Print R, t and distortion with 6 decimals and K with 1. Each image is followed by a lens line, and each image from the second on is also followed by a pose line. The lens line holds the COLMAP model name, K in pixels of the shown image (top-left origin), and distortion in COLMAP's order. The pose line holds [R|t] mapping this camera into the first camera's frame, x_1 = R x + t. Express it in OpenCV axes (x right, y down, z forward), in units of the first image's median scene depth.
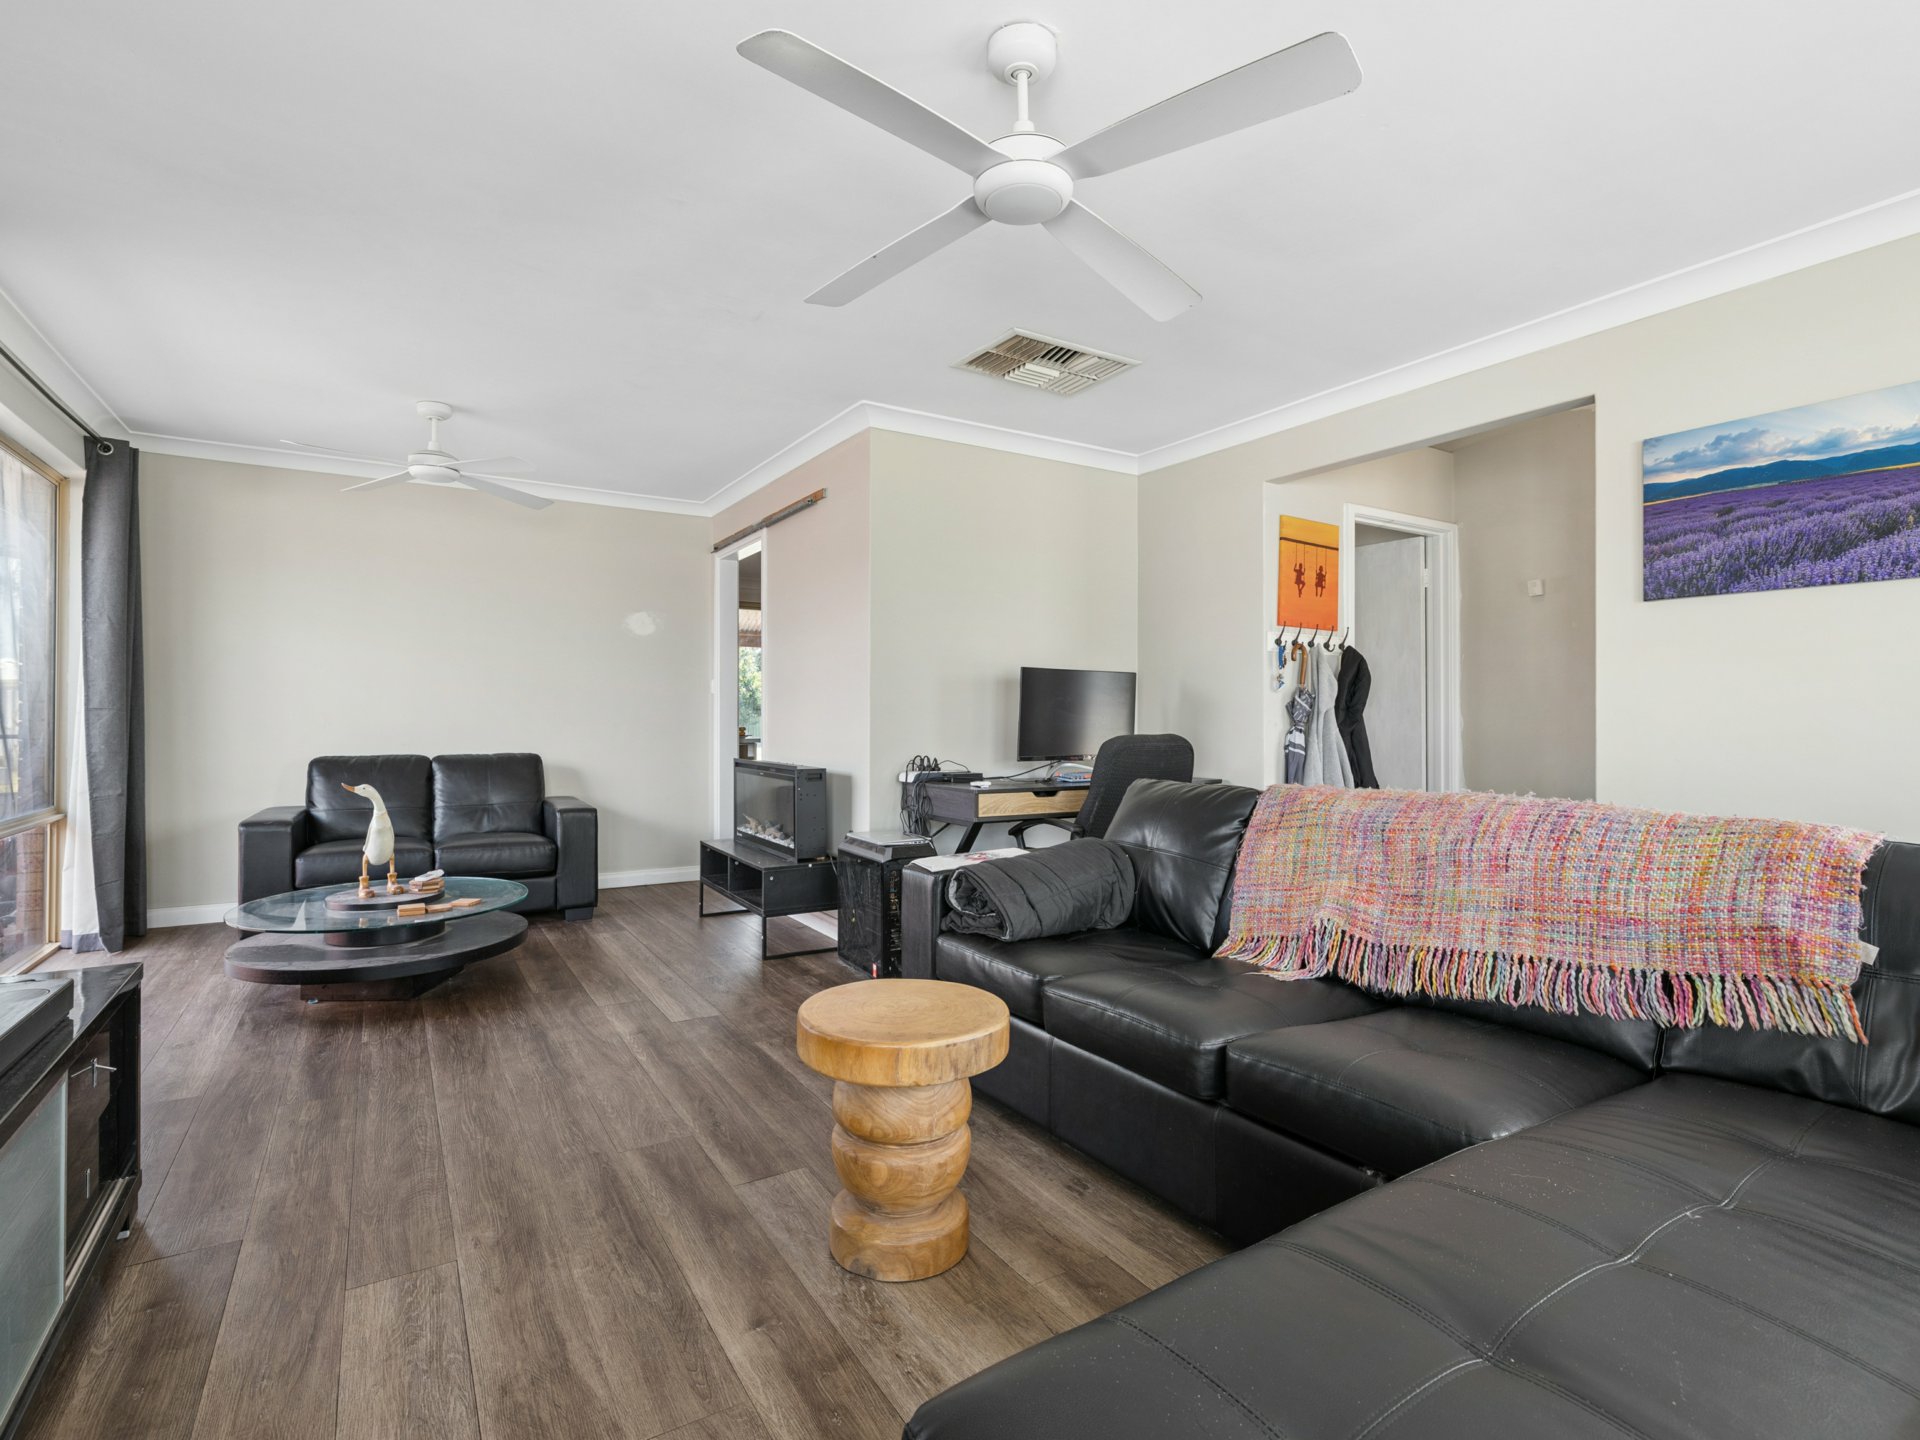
lens RADIAL K [[936.1, 0, 953.7], [0, 936.1, 714.4], [0, 0, 1]] dist [-0.003555, 0.003028]
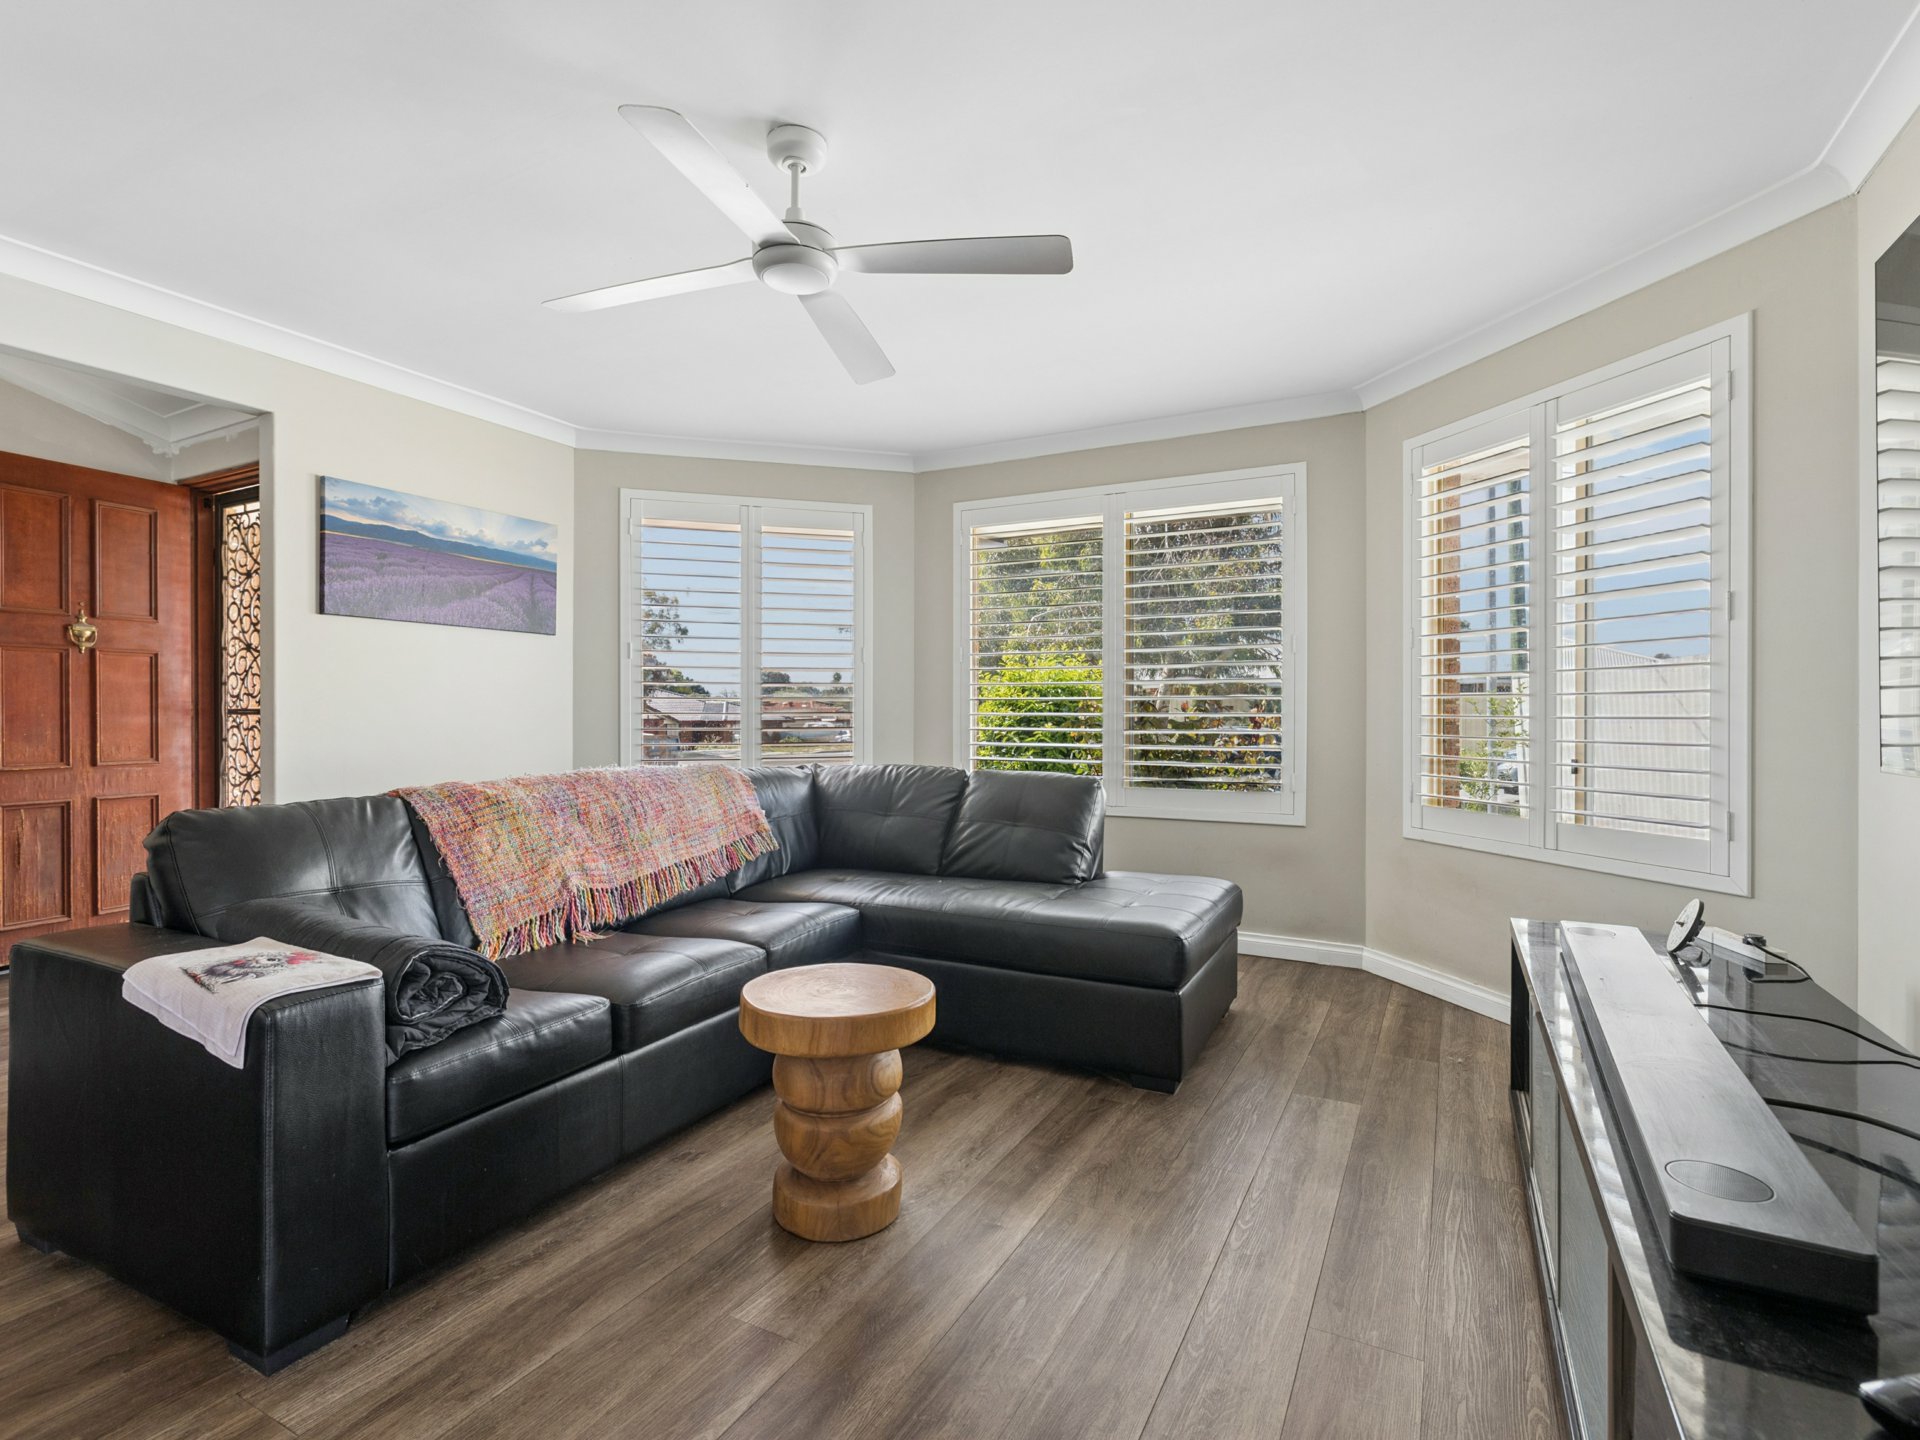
lens RADIAL K [[936.1, 0, 952.5], [0, 936.1, 717.6], [0, 0, 1]] dist [-0.003555, 0.003028]
pose [[-0.505360, -0.008832, 0.862864, -0.762028], [-0.004957, 0.999961, 0.007332, -0.004640], [-0.862895, -0.000573, -0.505384, 1.041277]]
